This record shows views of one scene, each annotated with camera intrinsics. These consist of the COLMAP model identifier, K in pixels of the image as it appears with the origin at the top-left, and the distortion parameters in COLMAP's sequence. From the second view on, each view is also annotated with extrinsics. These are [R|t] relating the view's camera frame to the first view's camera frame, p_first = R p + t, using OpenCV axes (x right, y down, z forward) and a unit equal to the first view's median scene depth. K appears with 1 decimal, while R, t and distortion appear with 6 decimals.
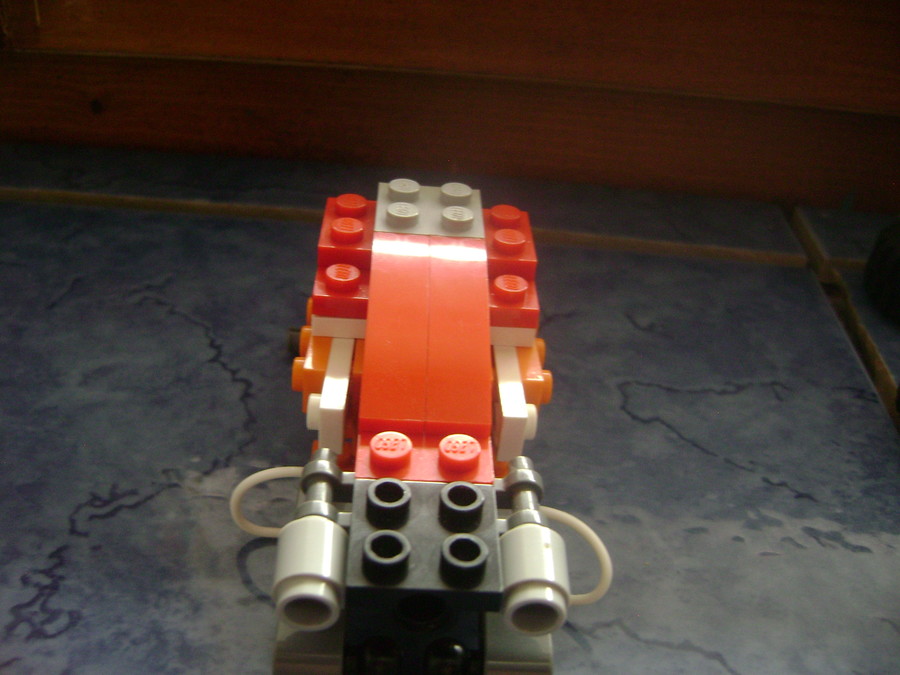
lens RADIAL K [[920.9, 0, 450.0], [0, 920.9, 337.5], [0, 0, 1]] dist [-0.170799, 0.077067]
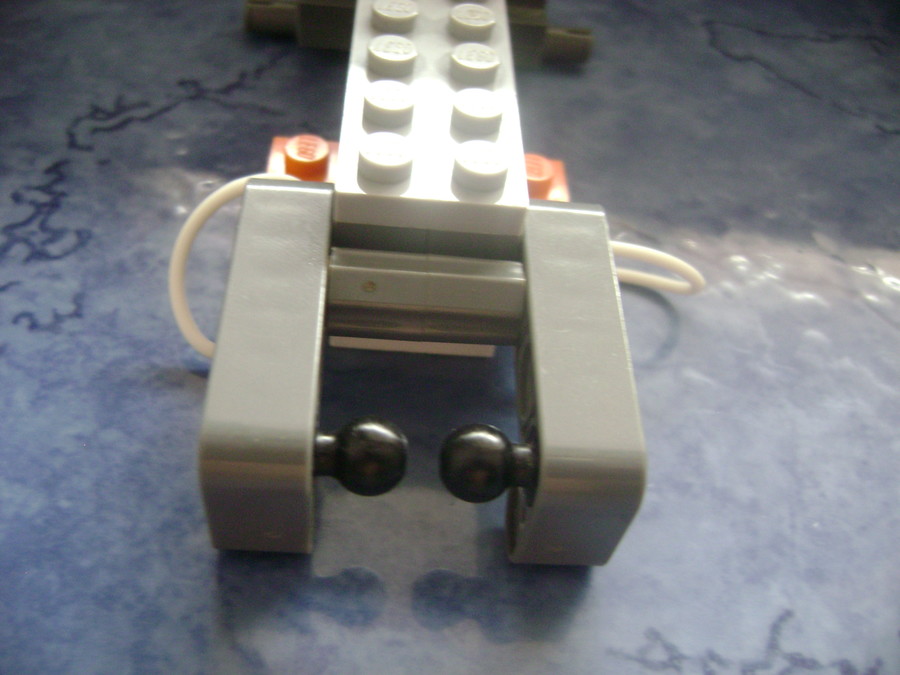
lens RADIAL K [[912.5, 0, 450.0], [0, 912.5, 337.5], [0, 0, 1]] dist [-0.159371, 0.025664]
pose [[0.998266, 0.009073, 0.058157, -0.114002], [-0.023189, 0.968765, 0.246893, 0.159471], [-0.054100, -0.247814, 0.967296, 0.152890]]
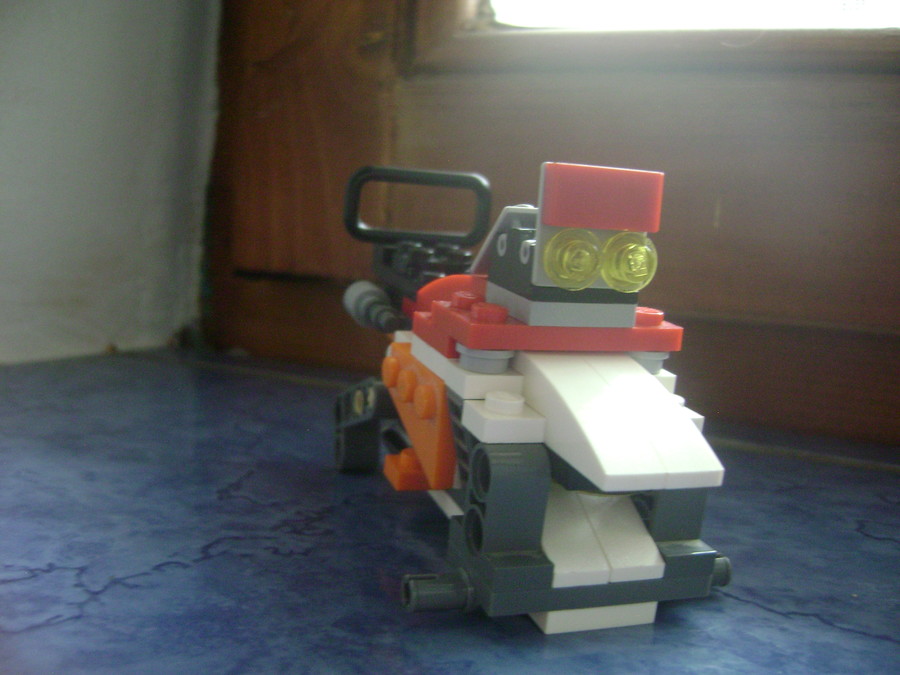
lens RADIAL K [[920.9, 0, 450.0], [0, 920.9, 337.5], [0, 0, 1]] dist [-0.170799, 0.077067]
pose [[0.930159, 0.037002, -0.365288, 0.130391], [-0.213227, 0.864378, -0.455396, 0.486688], [0.298896, 0.501480, 0.811898, -0.062694]]
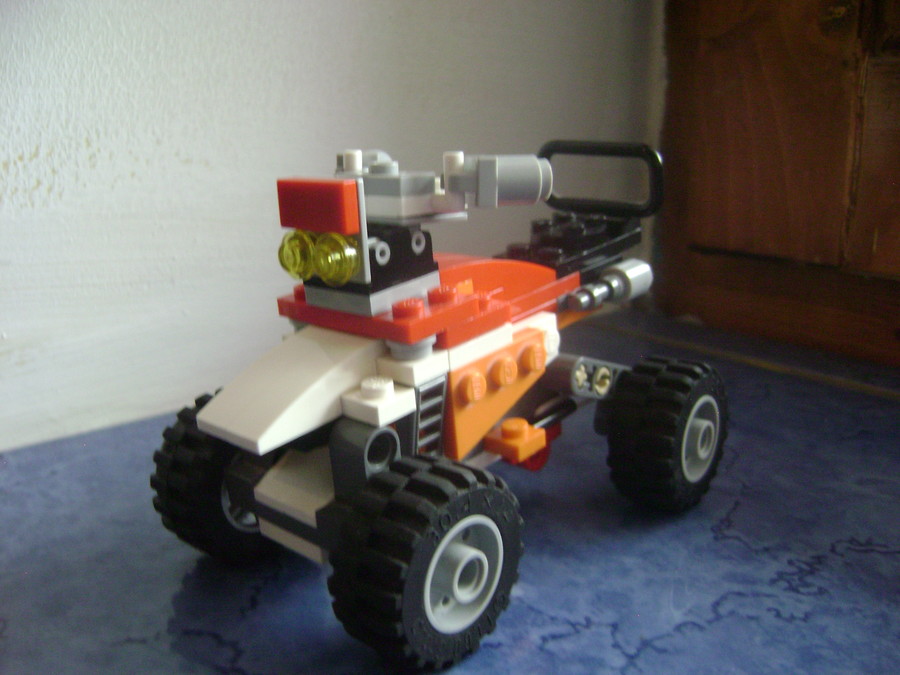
lens RADIAL K [[920.9, 0, 450.0], [0, 920.9, 337.5], [0, 0, 1]] dist [-0.170799, 0.077067]
pose [[0.689922, 0.116252, -0.714488, 0.063832], [-0.371880, 0.903737, -0.212049, 0.363717], [0.621058, 0.412001, 0.666740, -0.281180]]
